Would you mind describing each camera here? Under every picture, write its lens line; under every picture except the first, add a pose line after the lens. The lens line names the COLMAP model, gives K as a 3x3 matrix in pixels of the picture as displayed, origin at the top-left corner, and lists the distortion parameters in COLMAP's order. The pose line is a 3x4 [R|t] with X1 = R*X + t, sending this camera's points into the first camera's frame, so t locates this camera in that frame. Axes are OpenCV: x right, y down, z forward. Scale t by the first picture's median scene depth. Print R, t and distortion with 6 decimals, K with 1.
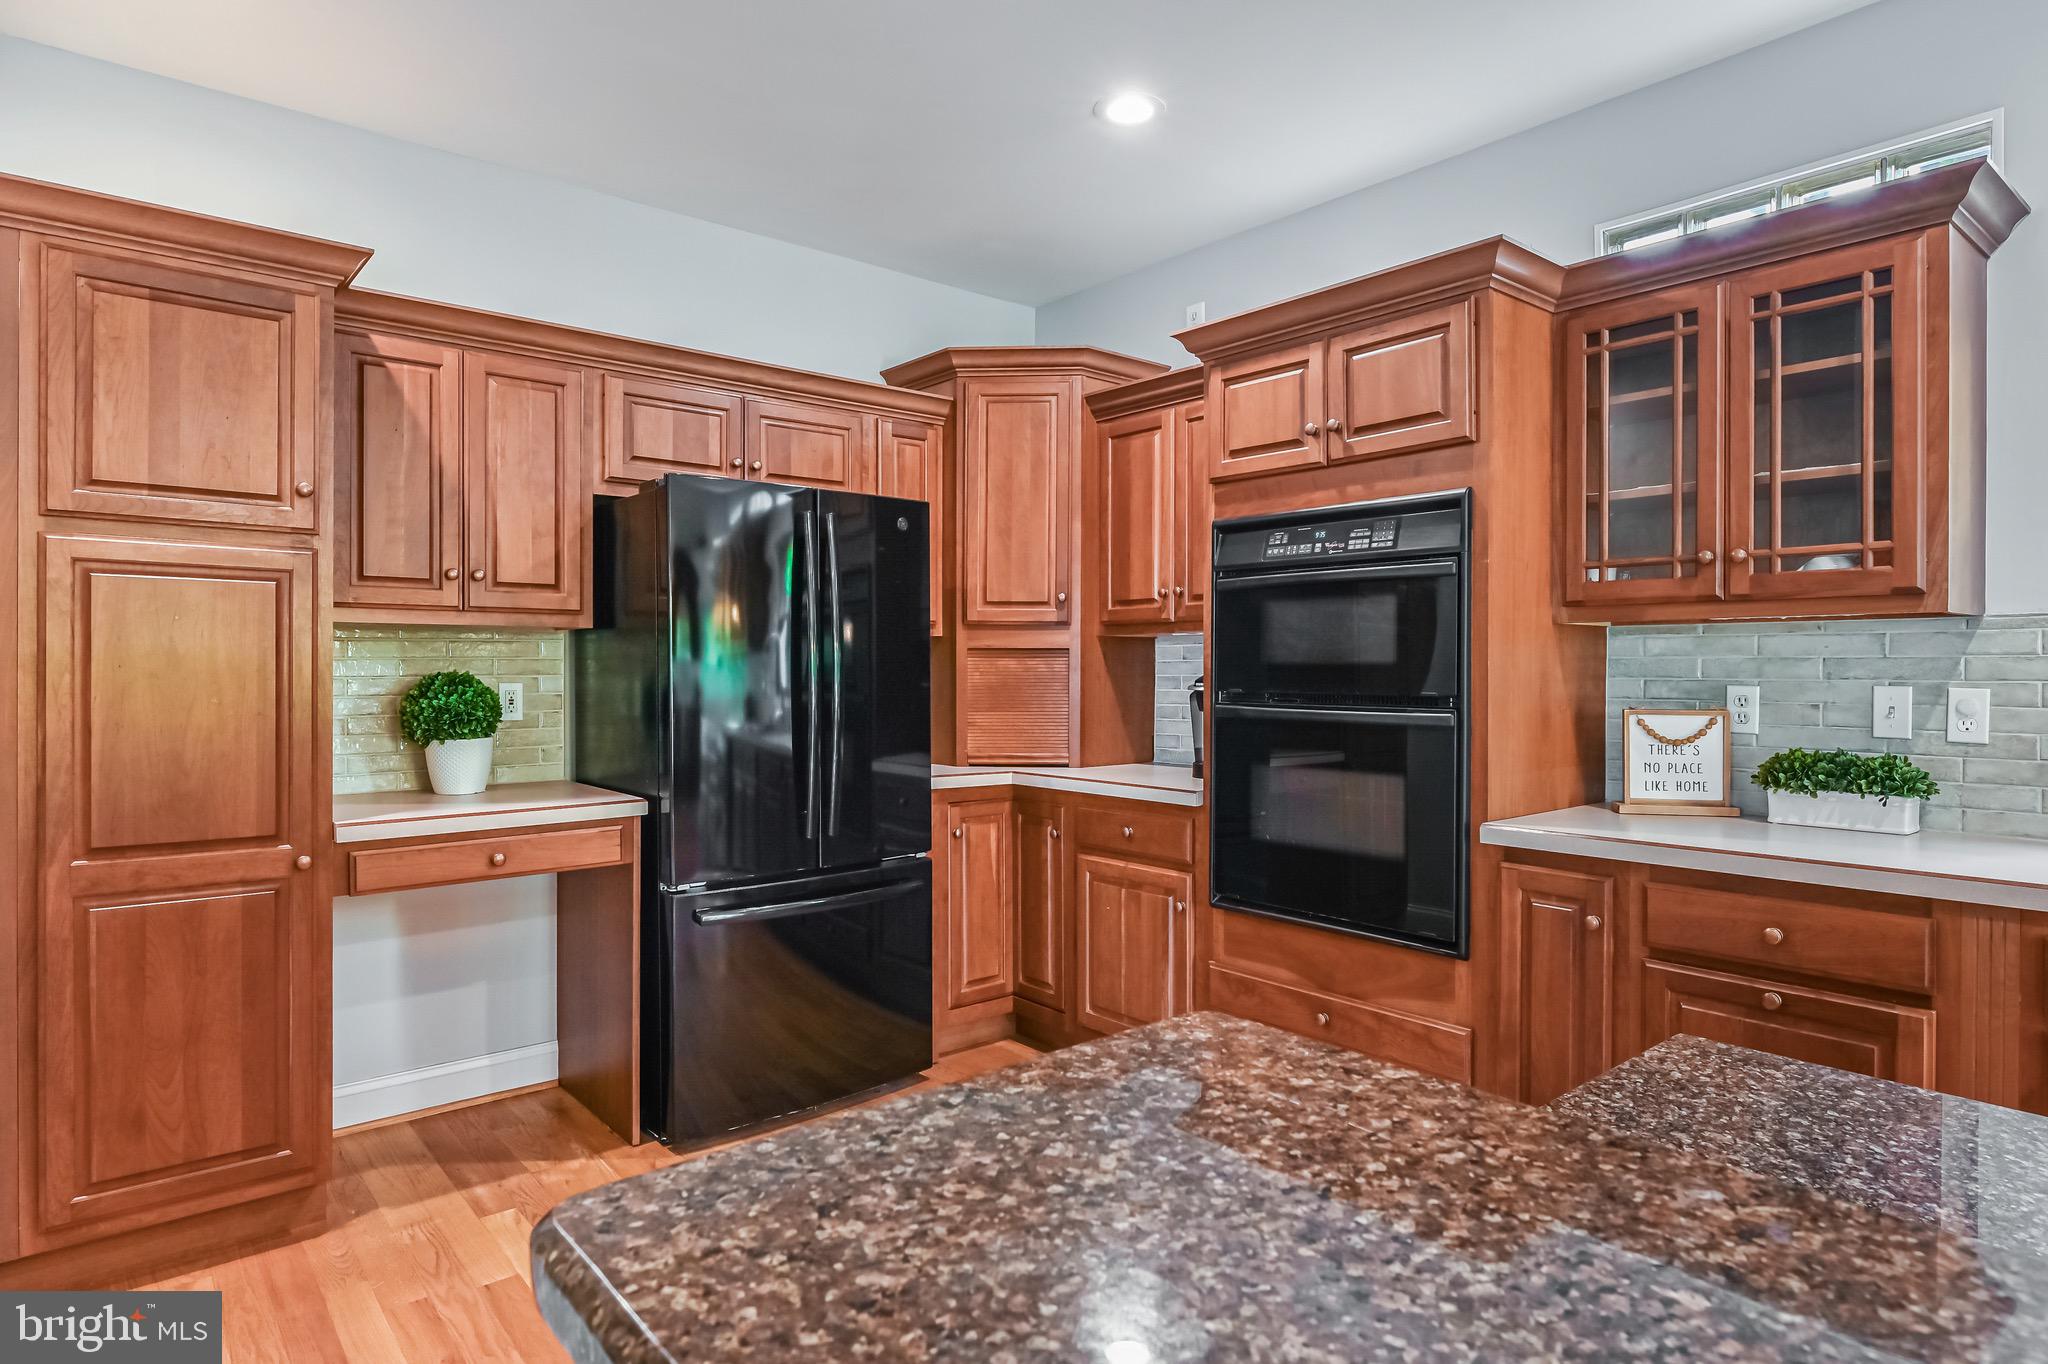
lens RADIAL K [[1168.0, 0, 1021.4], [0, 1168.0, 672.7], [0, 0, 1]] dist [0.043372, -0.028033]
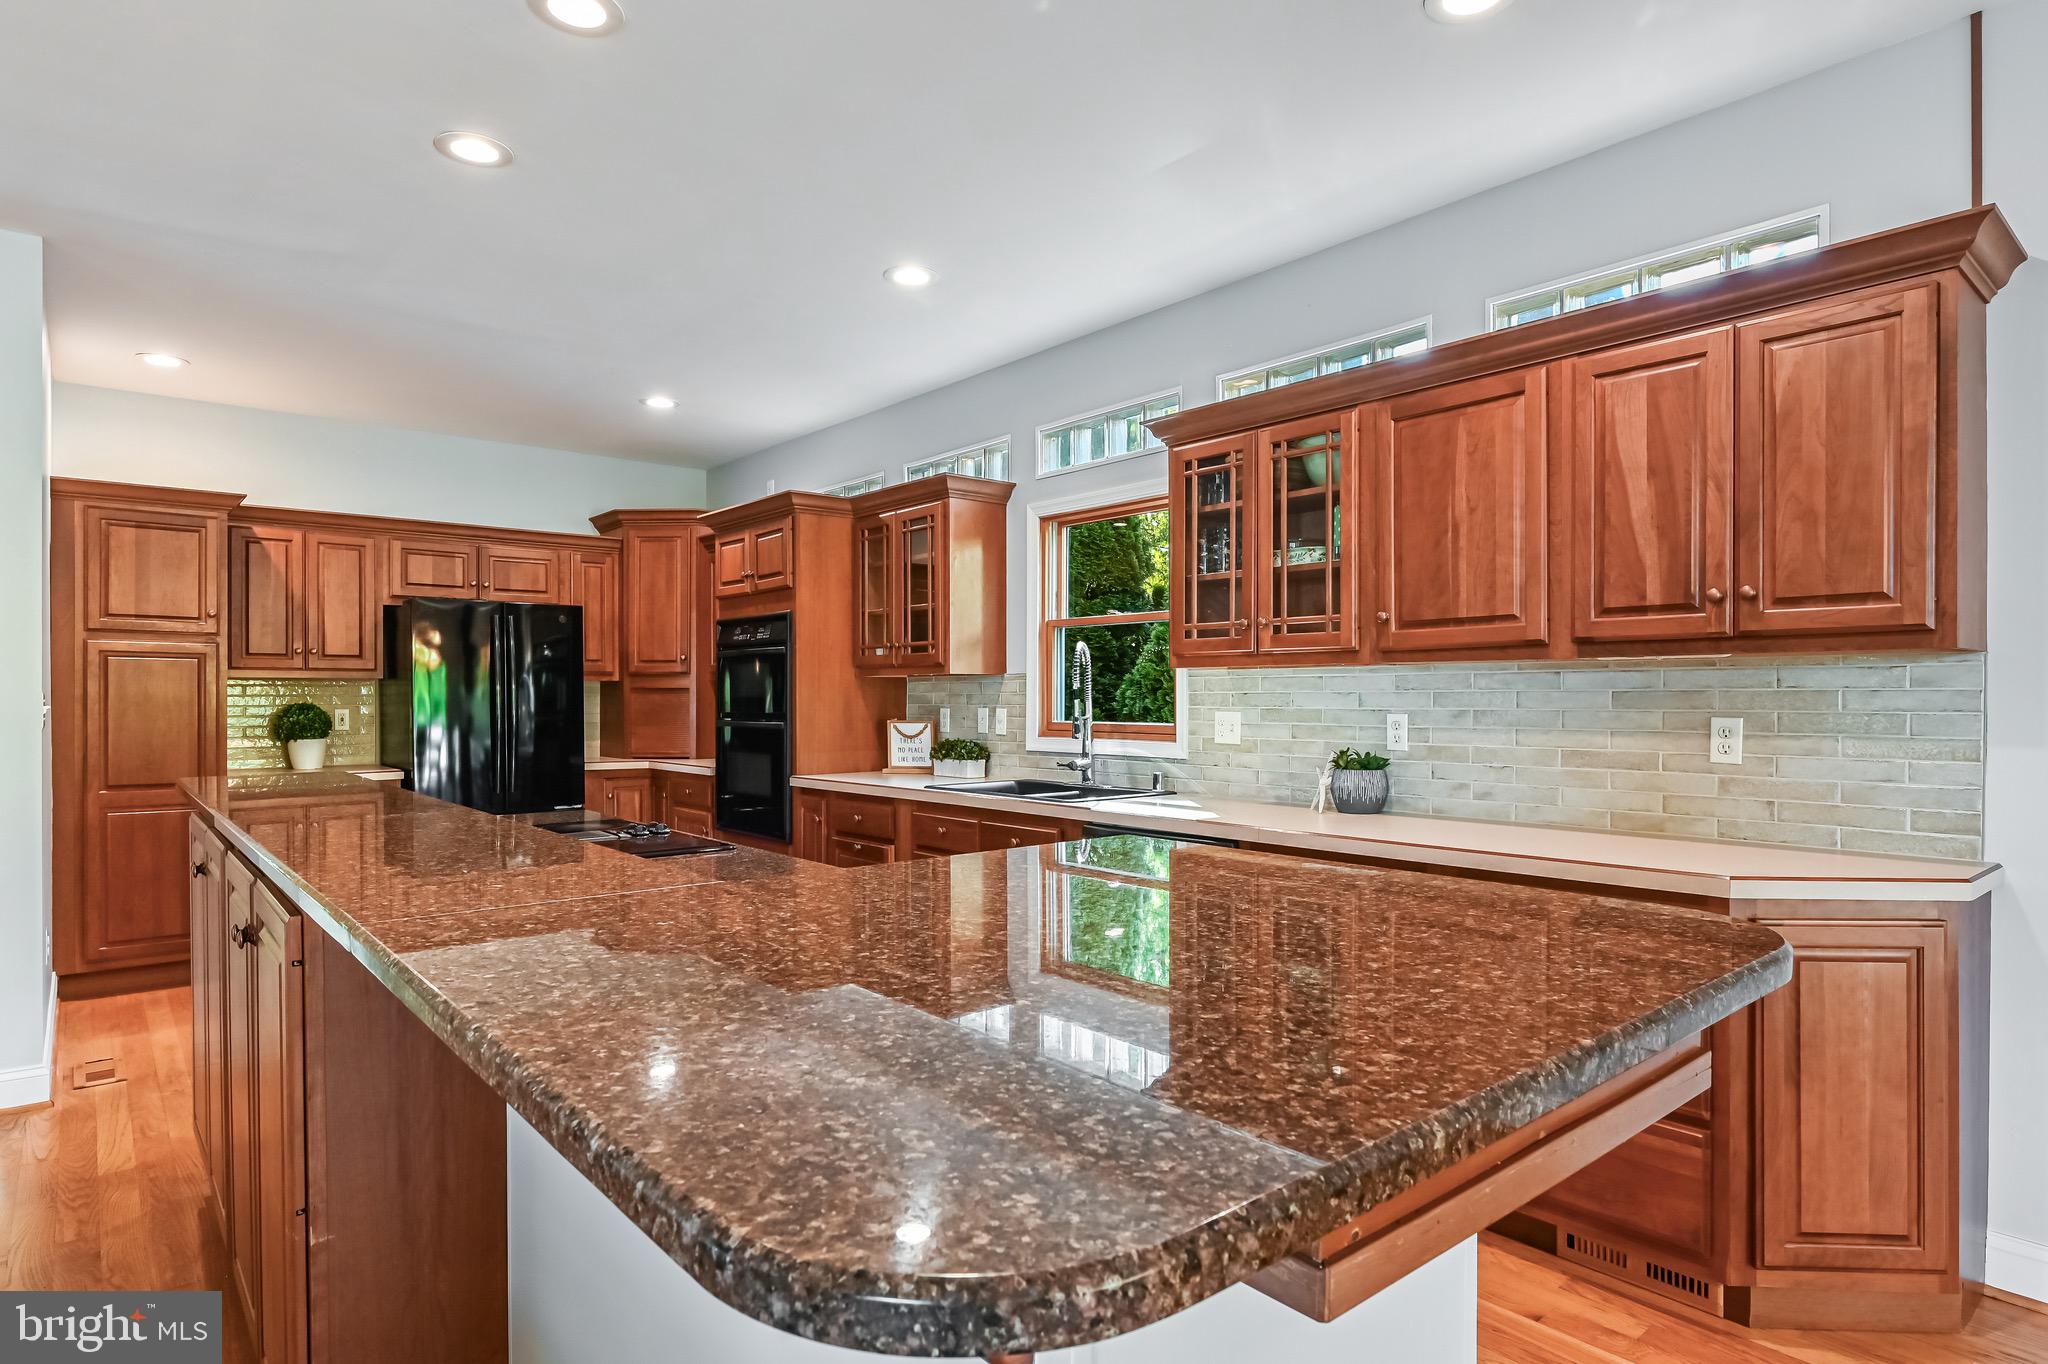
lens RADIAL K [[1119.7, 0, 1019.9], [0, 1119.7, 702.3], [0, 0, 1]] dist [-0.005480, -0.001926]
pose [[0.999947, -0.002017, 0.010059, 0.683715], [0.002039, 0.999996, -0.002181, 0.004845], [-0.010055, 0.002202, 0.999947, -0.835151]]
